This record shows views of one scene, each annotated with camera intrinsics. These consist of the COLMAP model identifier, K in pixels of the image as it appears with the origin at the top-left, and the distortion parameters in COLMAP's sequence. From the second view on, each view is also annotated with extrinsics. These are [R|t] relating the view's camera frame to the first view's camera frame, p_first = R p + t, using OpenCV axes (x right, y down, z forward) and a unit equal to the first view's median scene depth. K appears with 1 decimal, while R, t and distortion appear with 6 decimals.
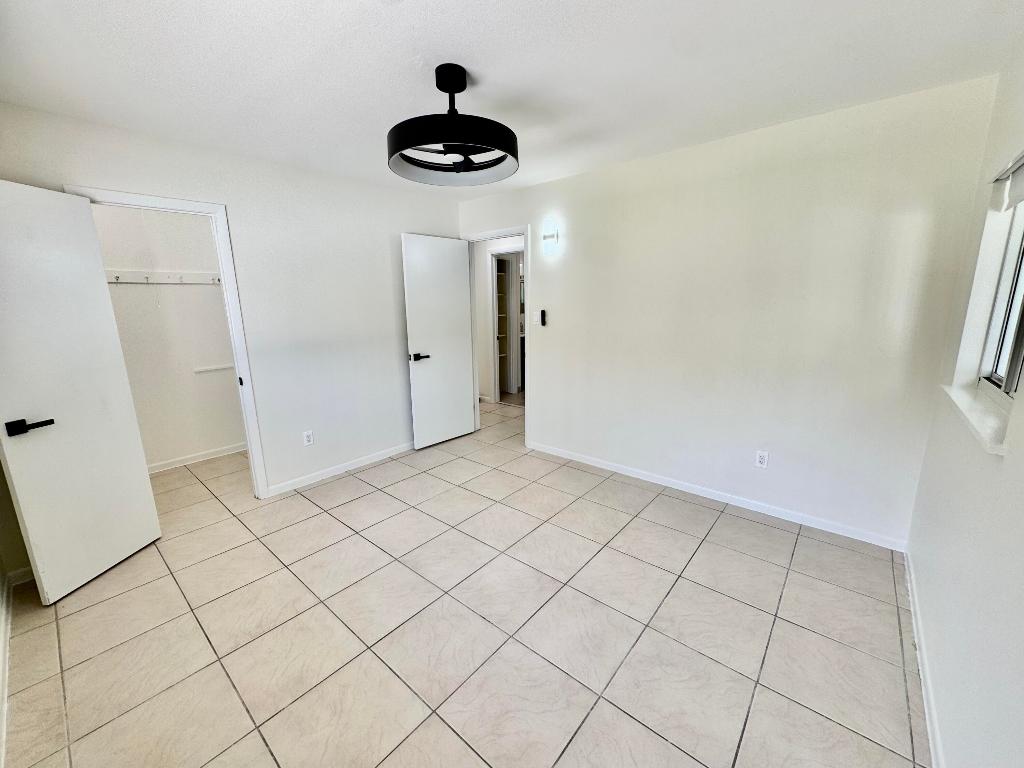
lens RADIAL K [[411.5, 0, 512.8], [0, 411.5, 381.9], [0, 0, 1]] dist [-0.003468, 0.001243]
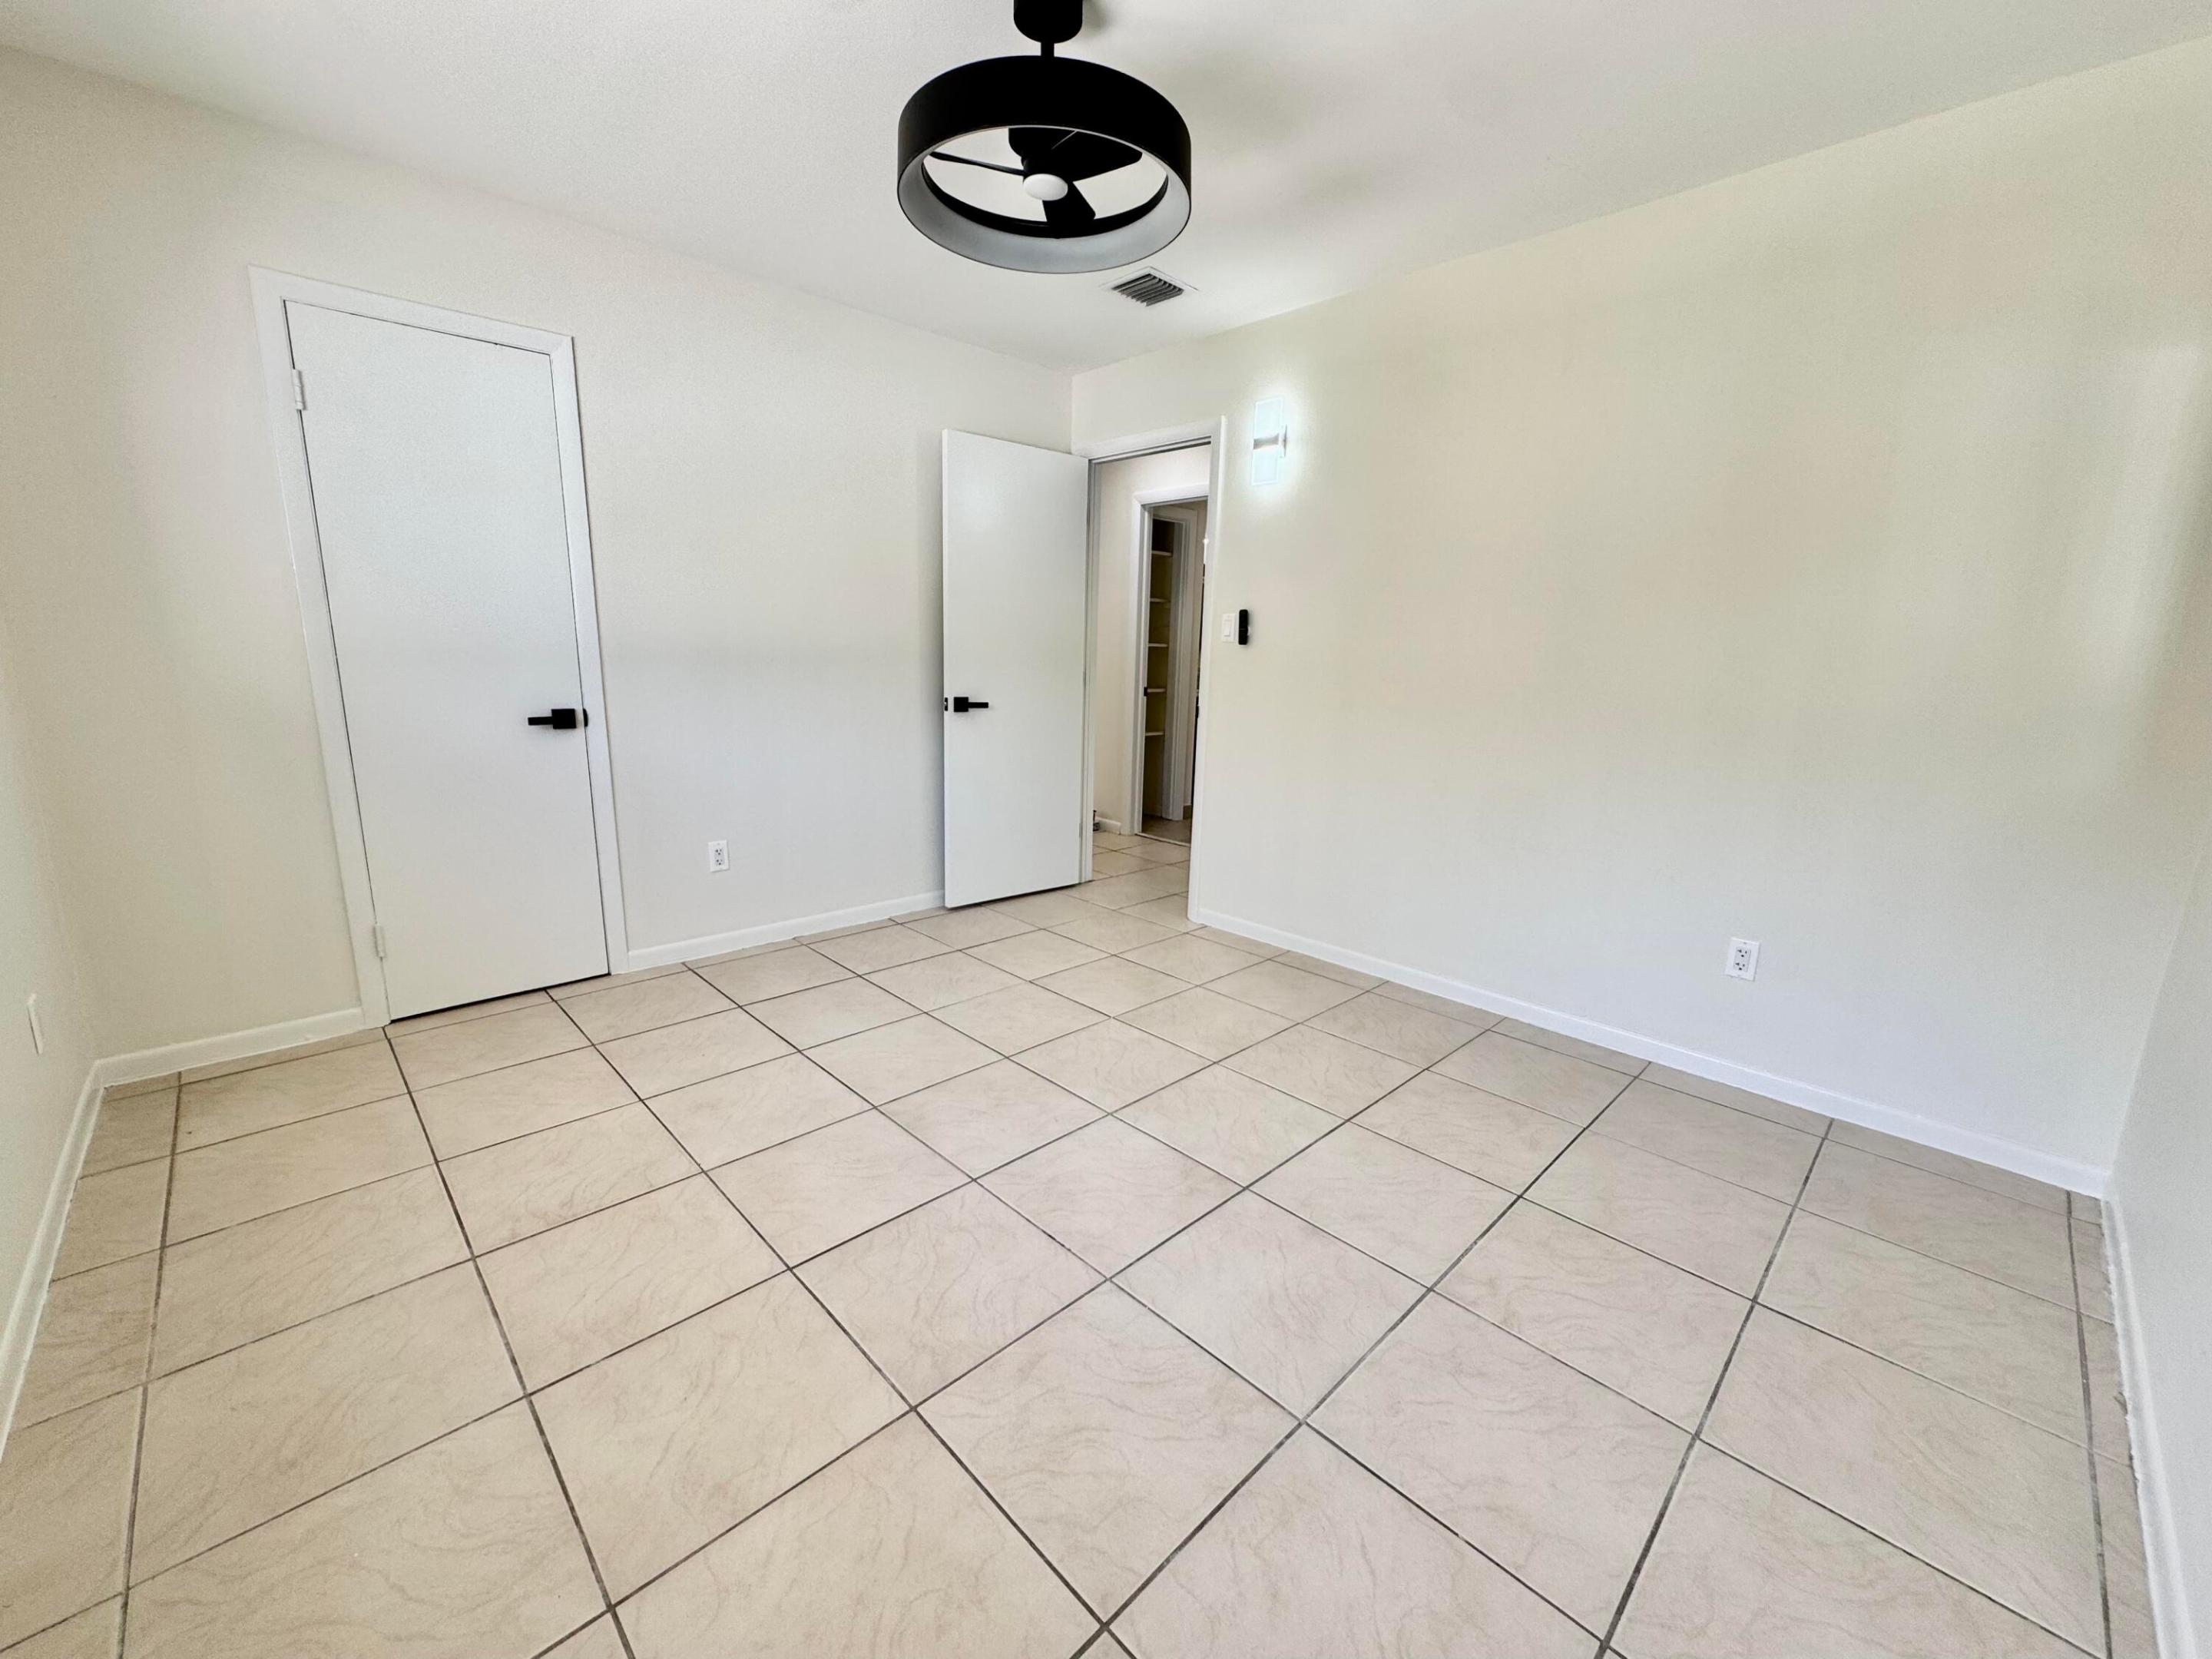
lens RADIAL K [[888.8, 0, 1107.2], [0, 888.8, 827.6], [0, 0, 1]] dist [-0.003468, 0.001243]
pose [[0.994518, 0.059350, -0.086092, 0.038197], [-0.059619, 0.998221, -0.000556, 0.114533], [0.085906, 0.005686, 0.996287, 0.049127]]
